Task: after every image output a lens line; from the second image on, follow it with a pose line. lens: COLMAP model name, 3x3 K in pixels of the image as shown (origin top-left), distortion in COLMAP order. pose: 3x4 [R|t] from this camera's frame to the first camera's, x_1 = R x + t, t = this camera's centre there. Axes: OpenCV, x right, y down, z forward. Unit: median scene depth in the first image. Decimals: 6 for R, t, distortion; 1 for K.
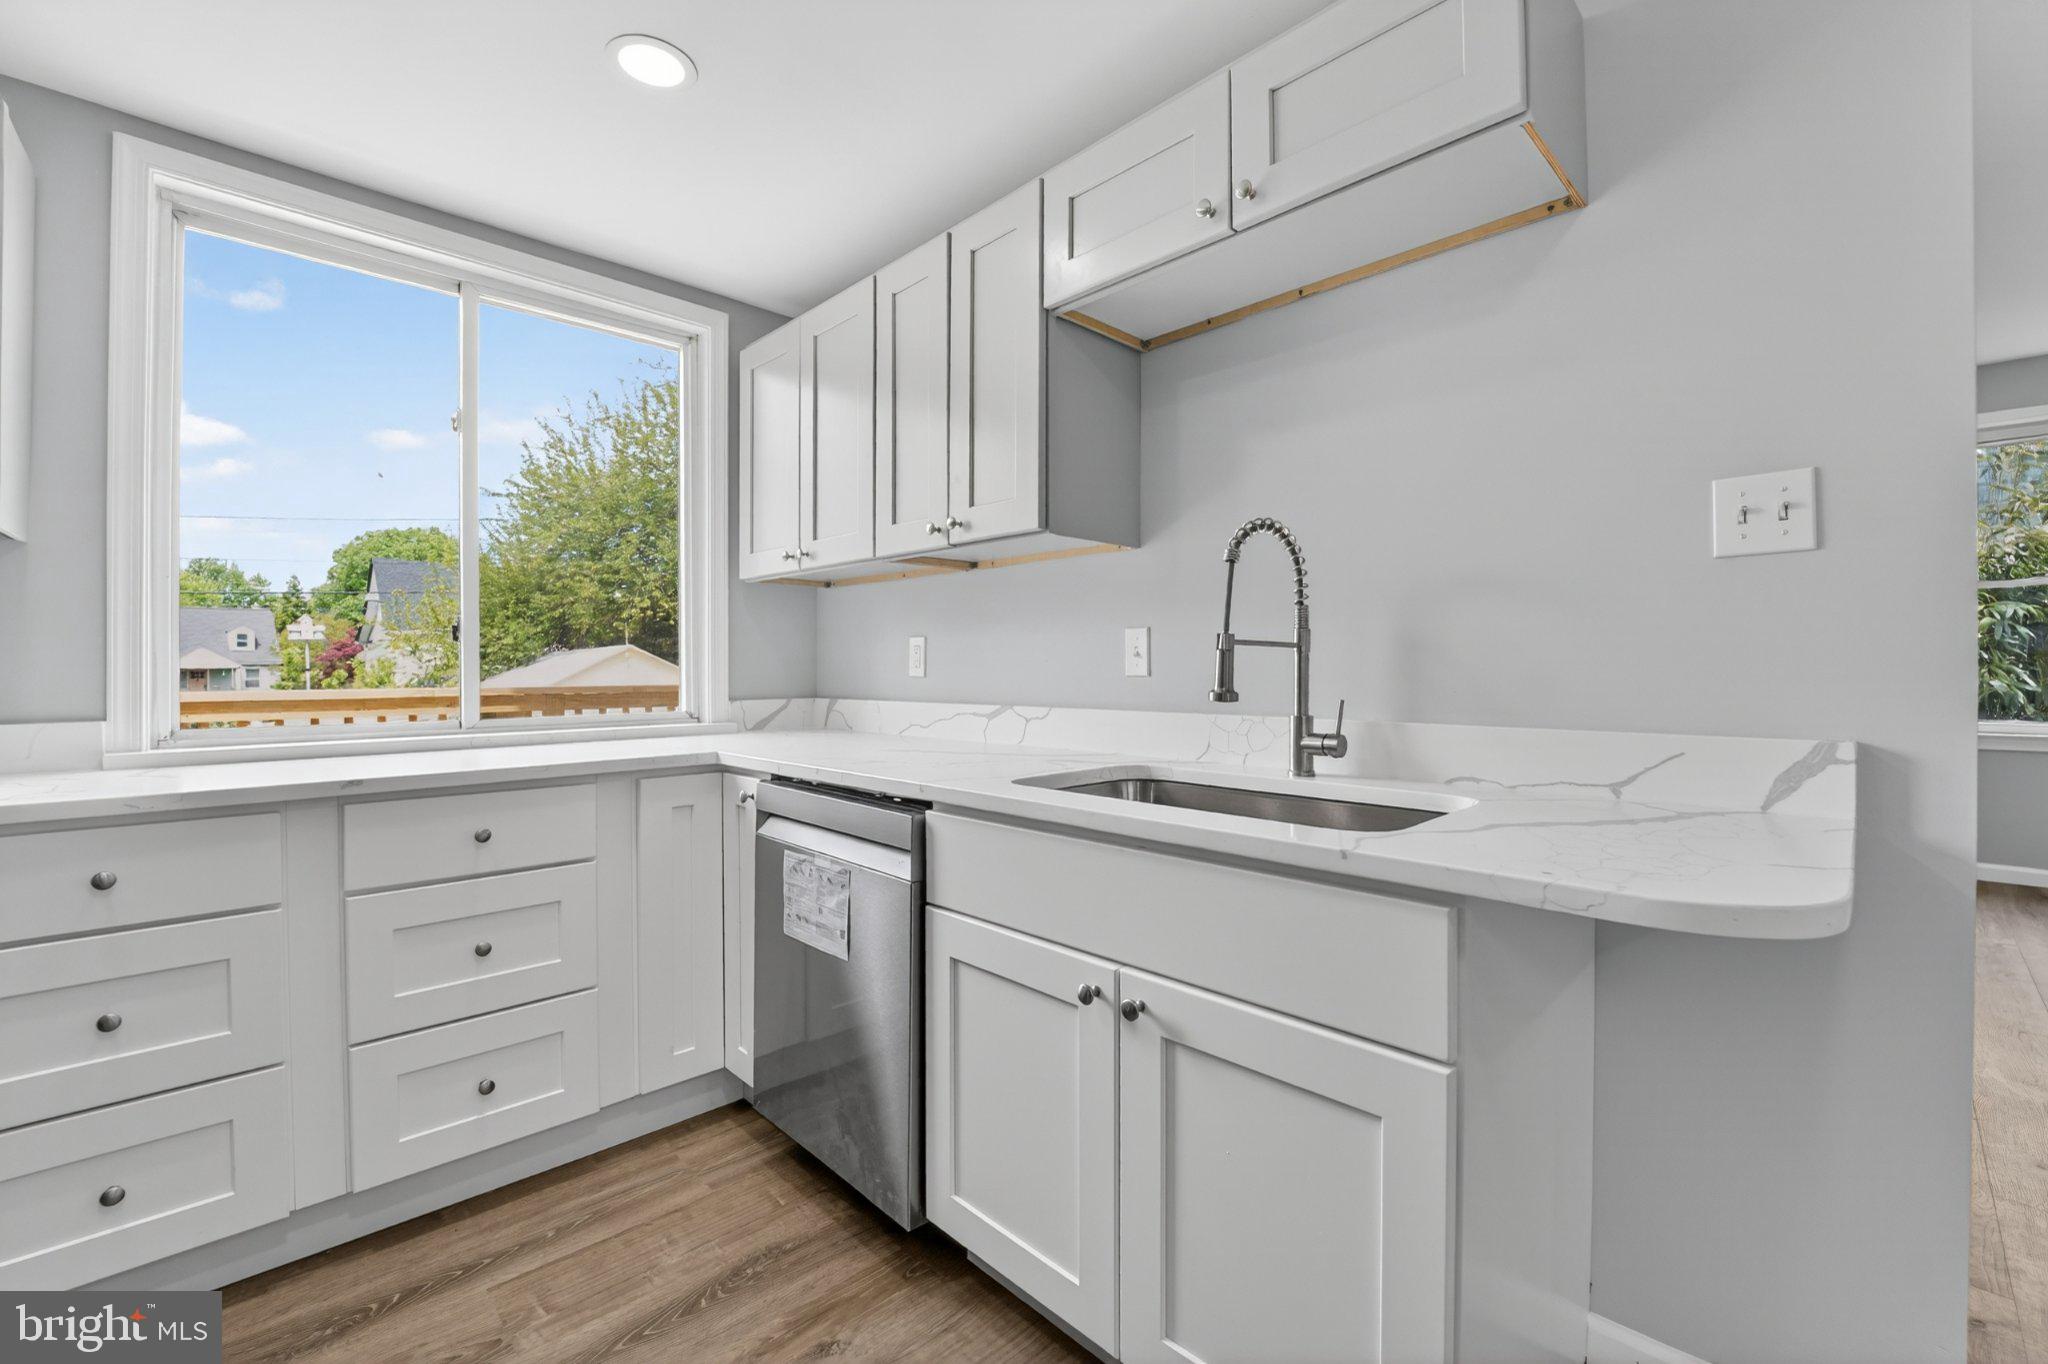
lens RADIAL K [[839.2, 0, 1041.0], [0, 839.2, 671.8], [0, 0, 1]] dist [-0.023414, 0.000205]
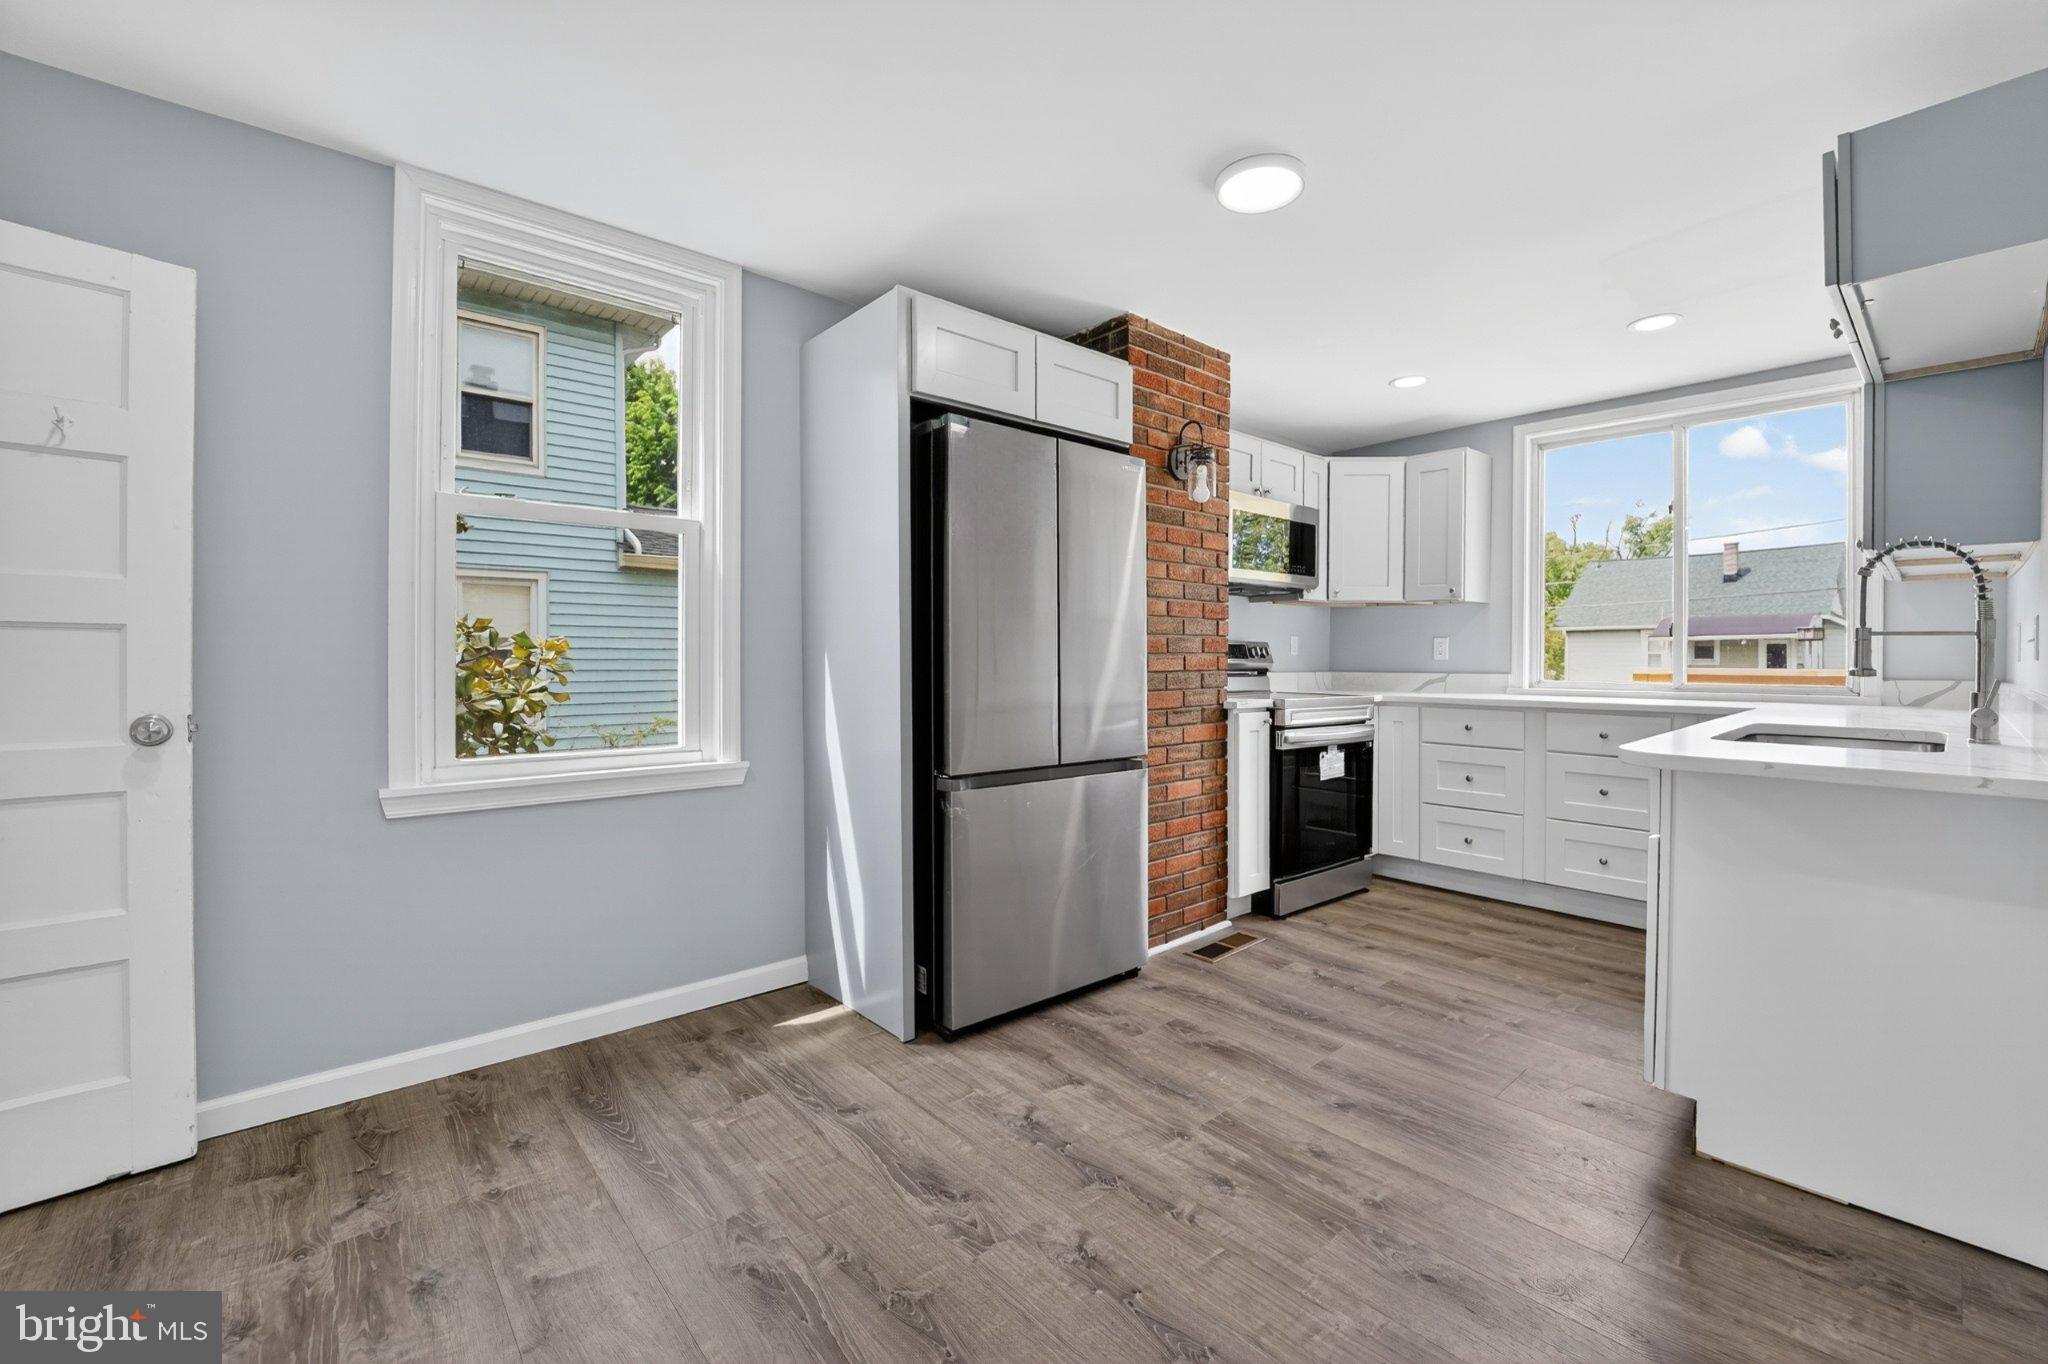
lens RADIAL K [[839.2, 0, 1024.2], [0, 839.2, 662.8], [0, 0, 1]] dist [-0.023414, 0.000205]
pose [[-0.082954, 0.012295, -0.996478, 0.190538], [-0.006870, 0.999893, 0.012909, 0.000599], [0.996530, 0.007917, -0.082861, -0.031129]]
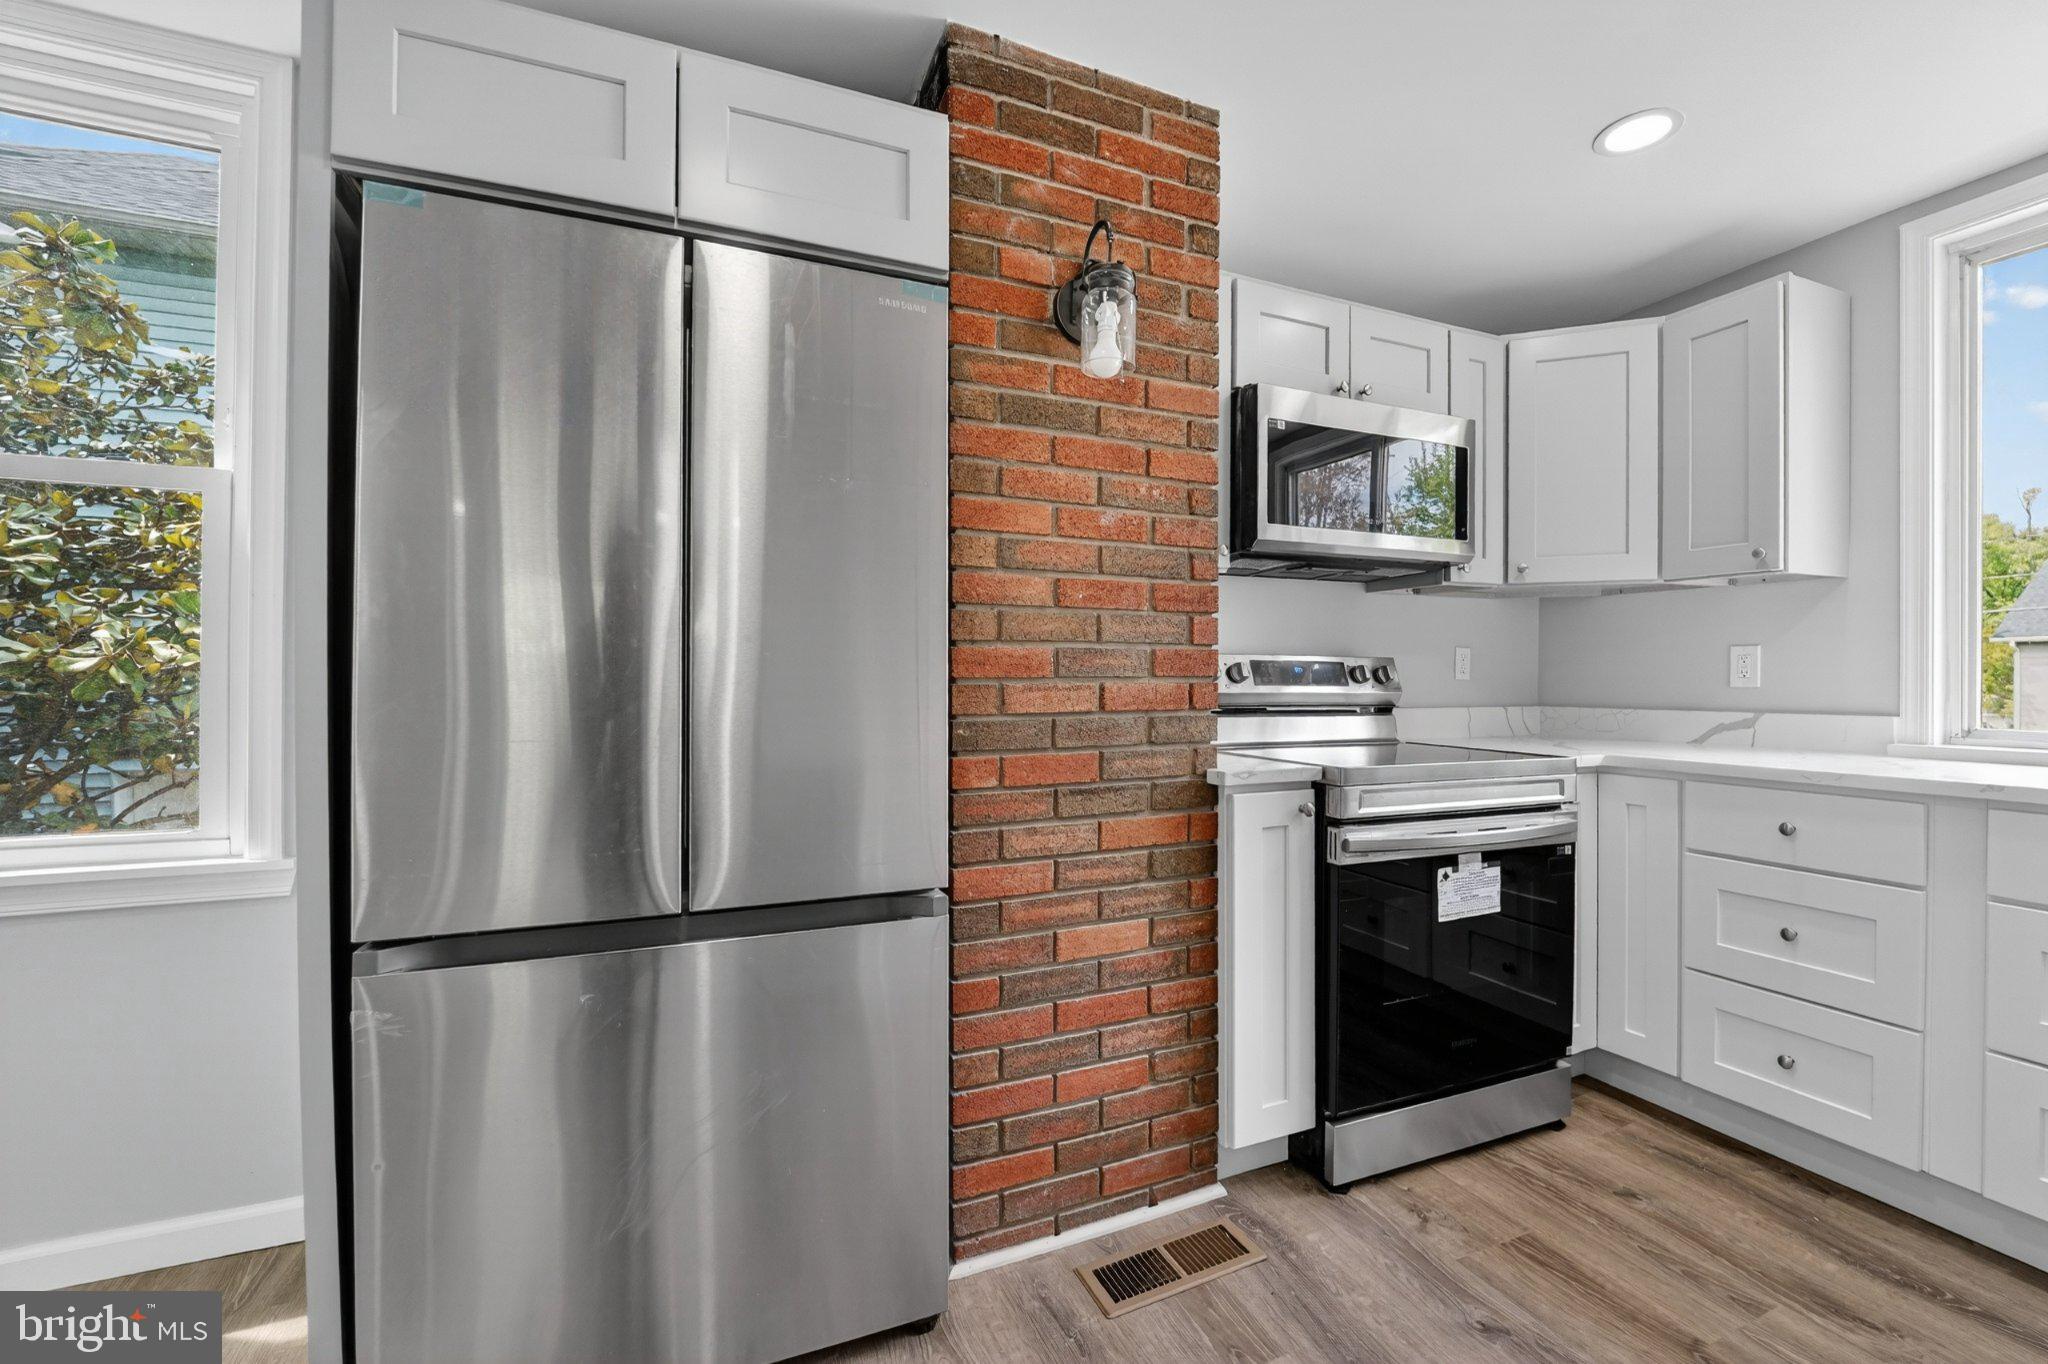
lens RADIAL K [[839.2, 0, 1034.6], [0, 839.2, 679.3], [0, 0, 1]] dist [-0.023414, 0.000205]
pose [[-0.375529, 0.006460, -0.926788, 0.061277], [-0.003305, 0.999960, 0.008309, -0.000155], [0.926805, 0.006183, -0.375492, 0.035109]]
